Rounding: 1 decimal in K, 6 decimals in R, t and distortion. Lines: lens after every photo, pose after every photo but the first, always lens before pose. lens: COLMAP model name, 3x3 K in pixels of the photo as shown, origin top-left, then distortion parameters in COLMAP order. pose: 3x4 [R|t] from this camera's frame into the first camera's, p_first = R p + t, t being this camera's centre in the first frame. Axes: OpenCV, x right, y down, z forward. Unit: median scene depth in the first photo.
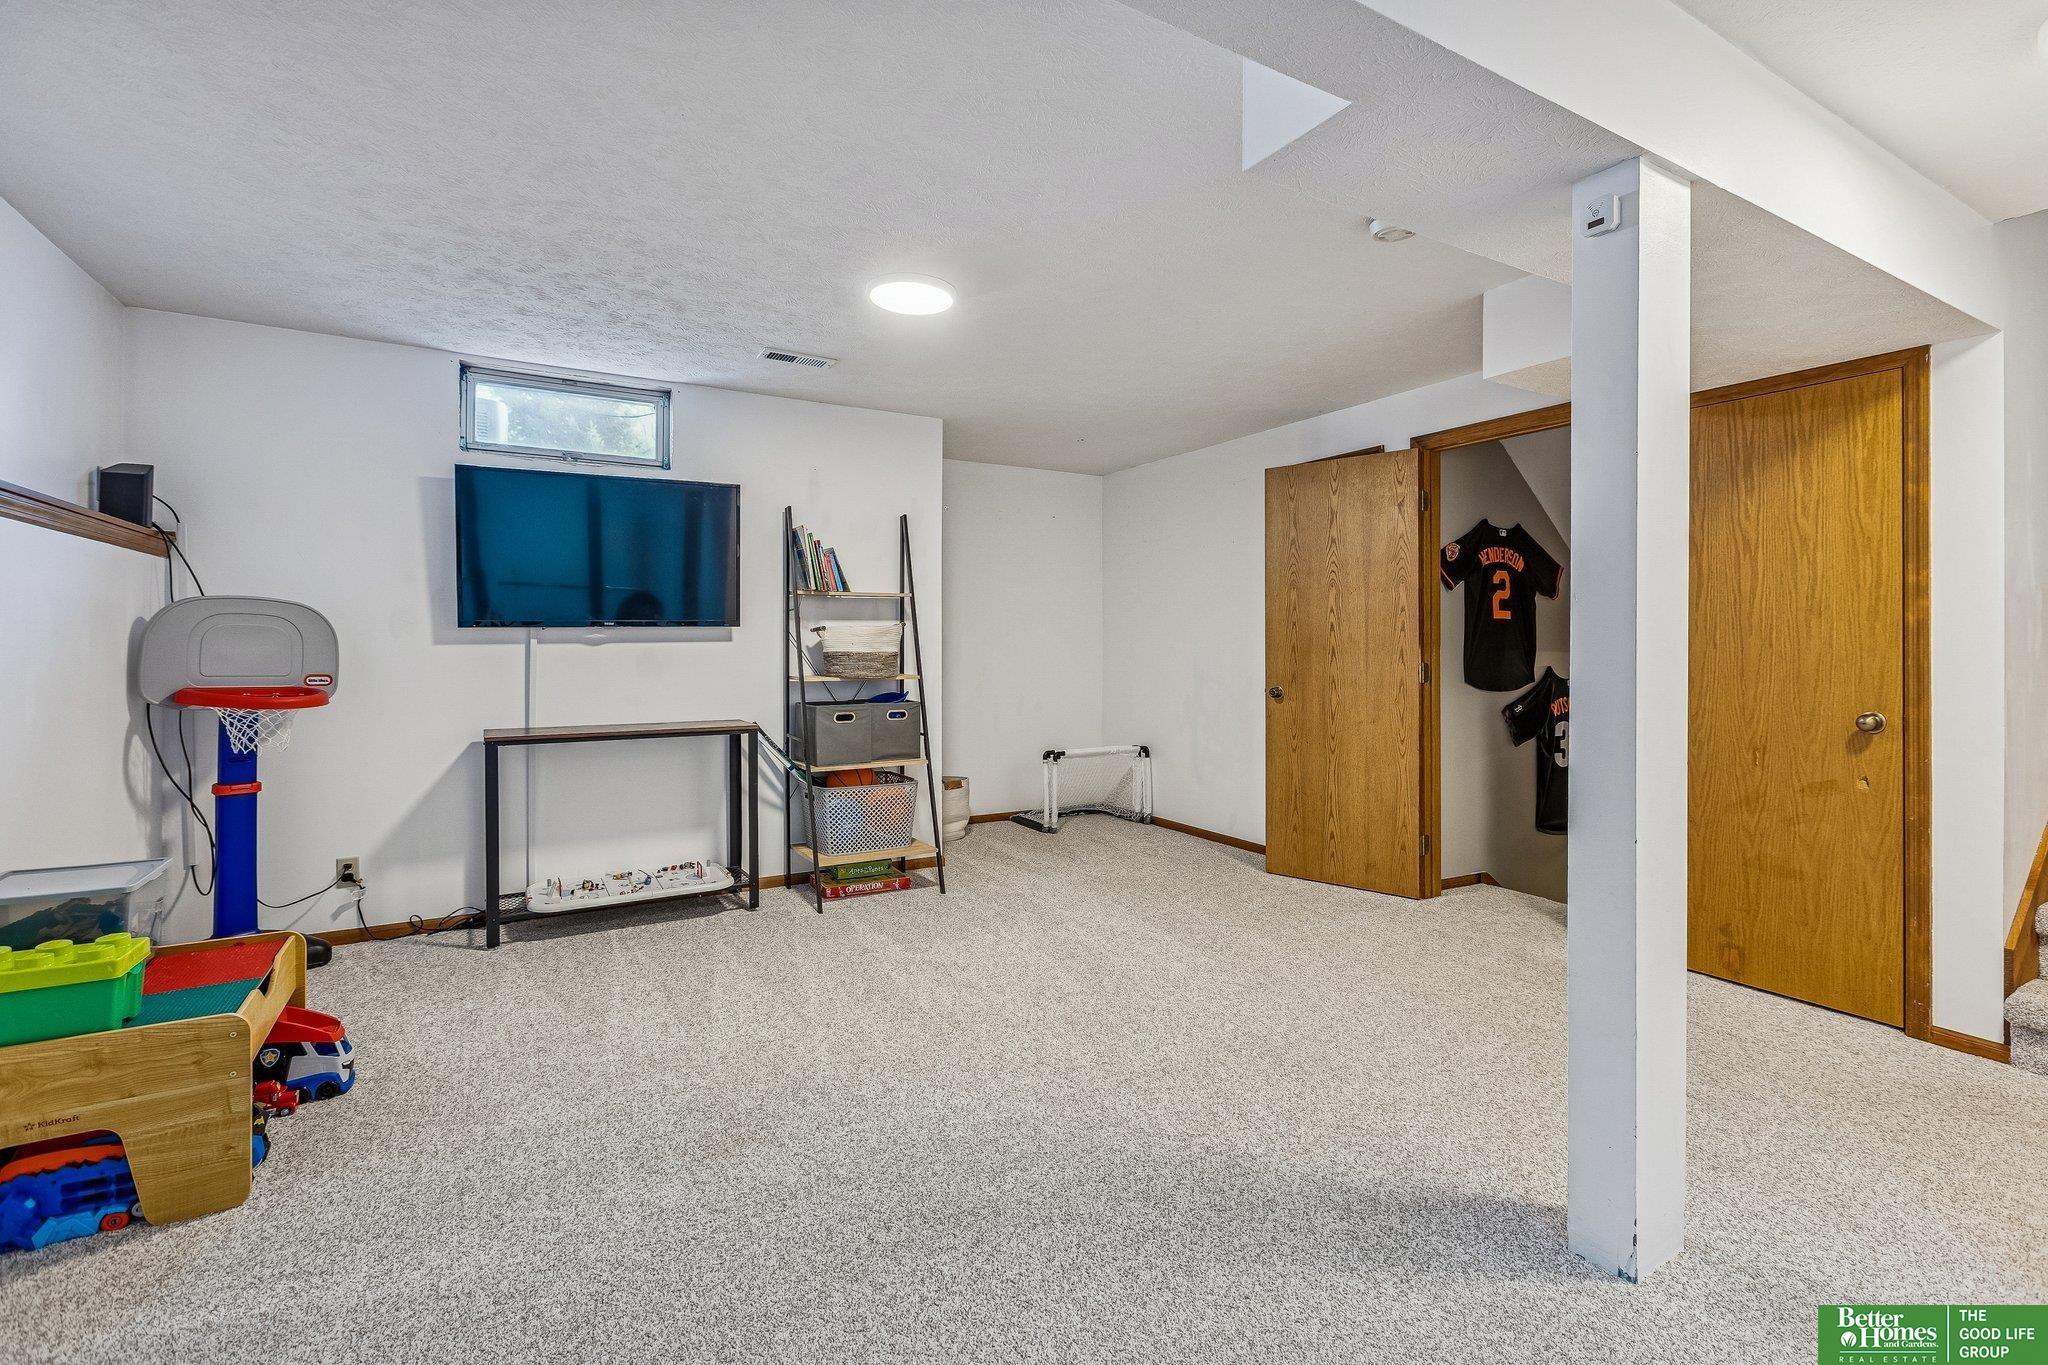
lens RADIAL K [[917.7, 0, 1047.9], [0, 917.7, 640.0], [0, 0, 1]] dist [-0.000982, 0.000589]
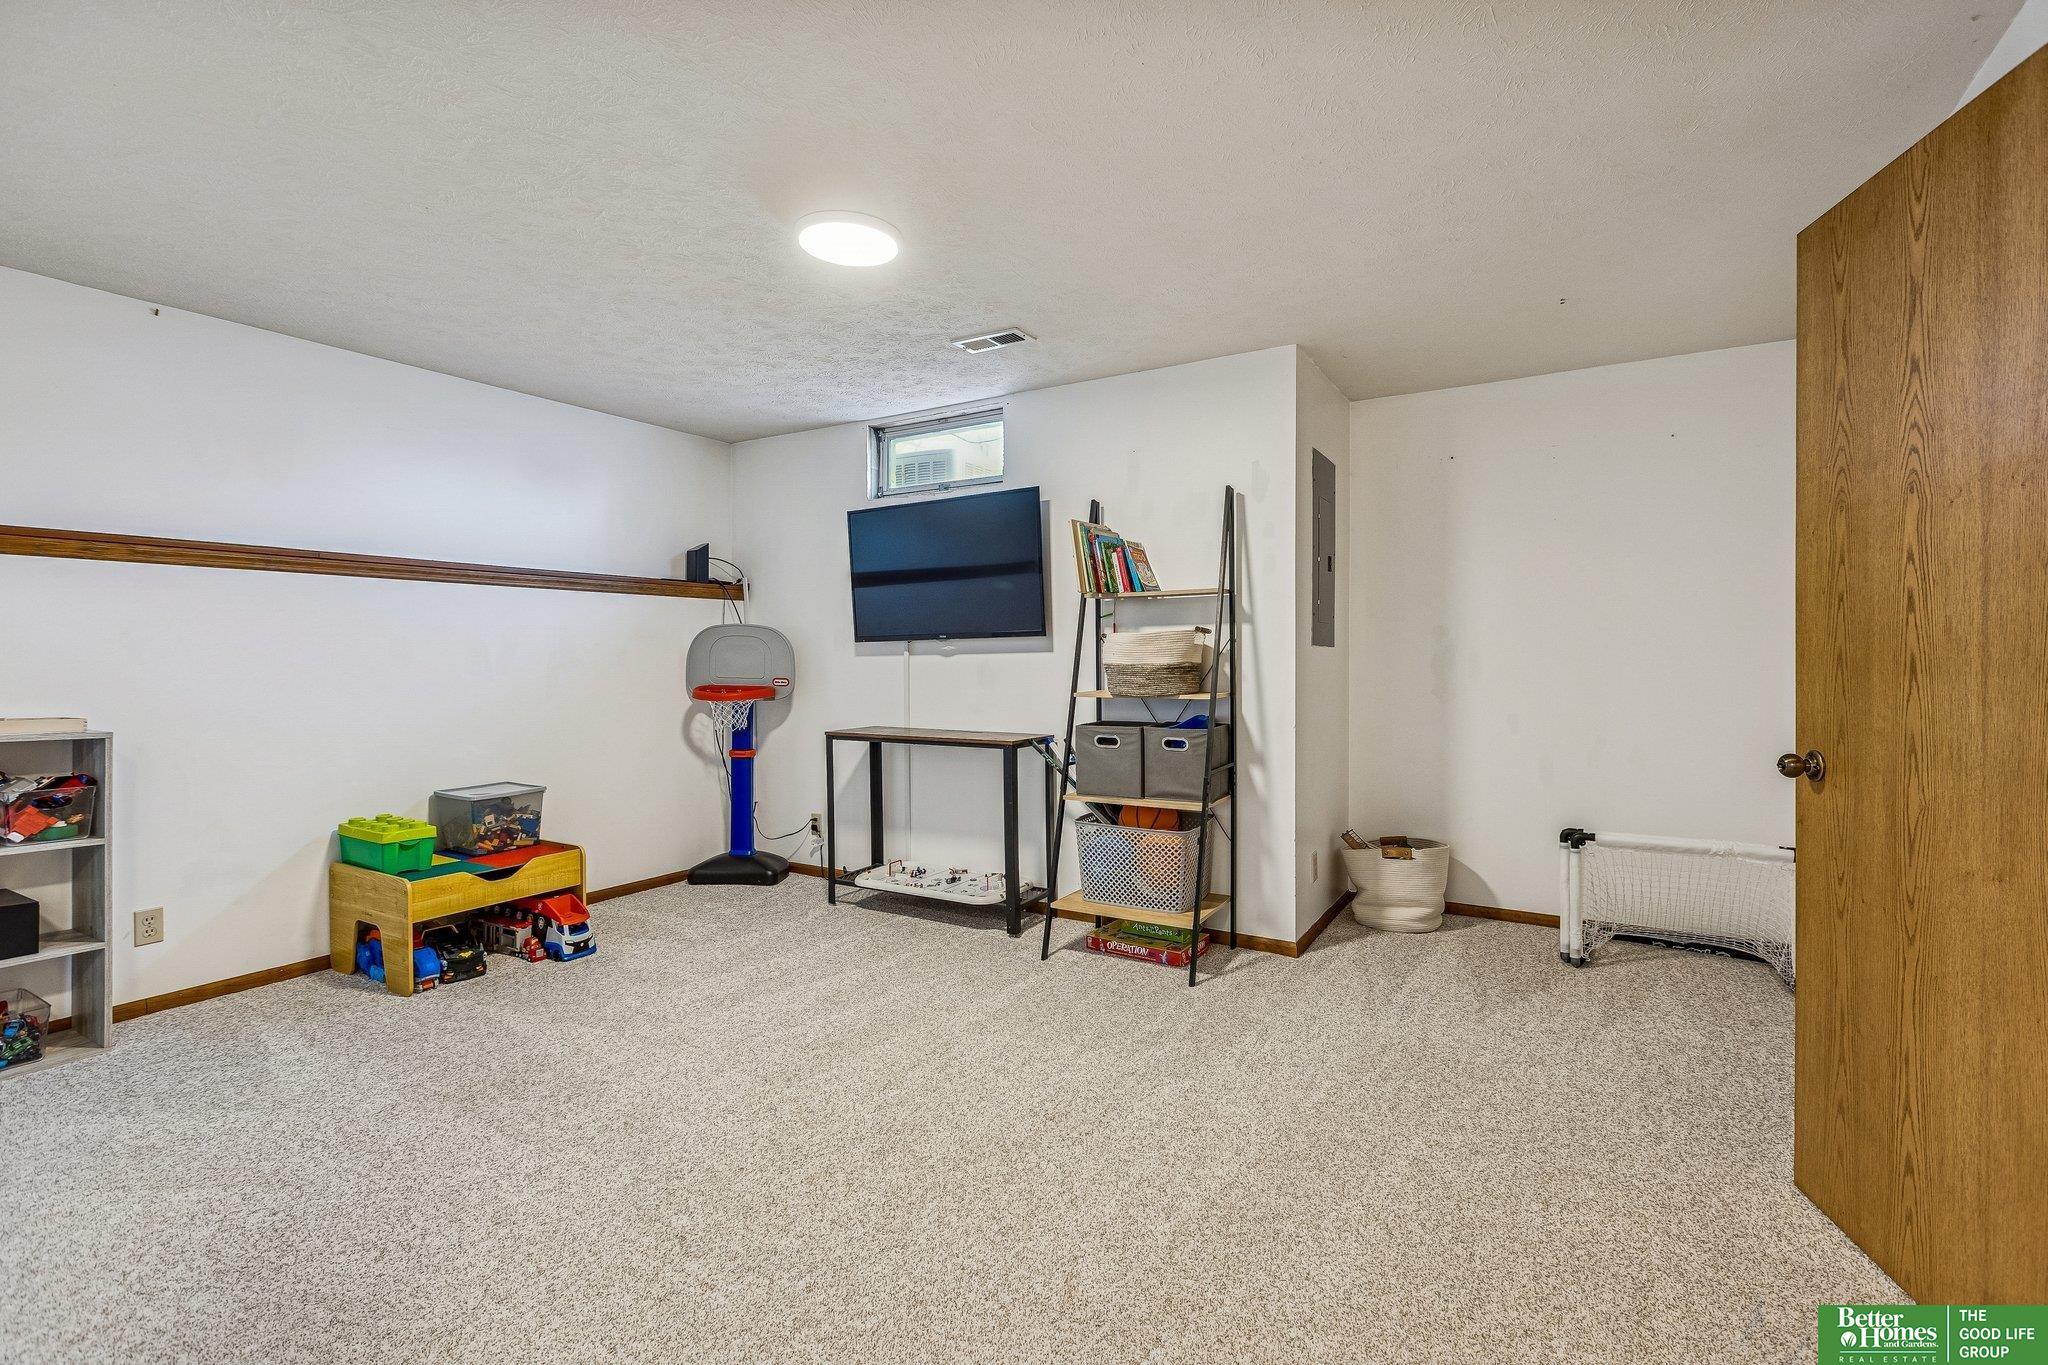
lens RADIAL K [[917.7, 0, 1031.3], [0, 917.7, 664.1], [0, 0, 1]] dist [-0.000982, 0.000589]
pose [[0.474217, 0.005006, -0.880394, 0.489996], [0.008217, 0.999915, 0.010112, 0.004331], [0.880370, -0.012029, 0.474135, 0.540188]]
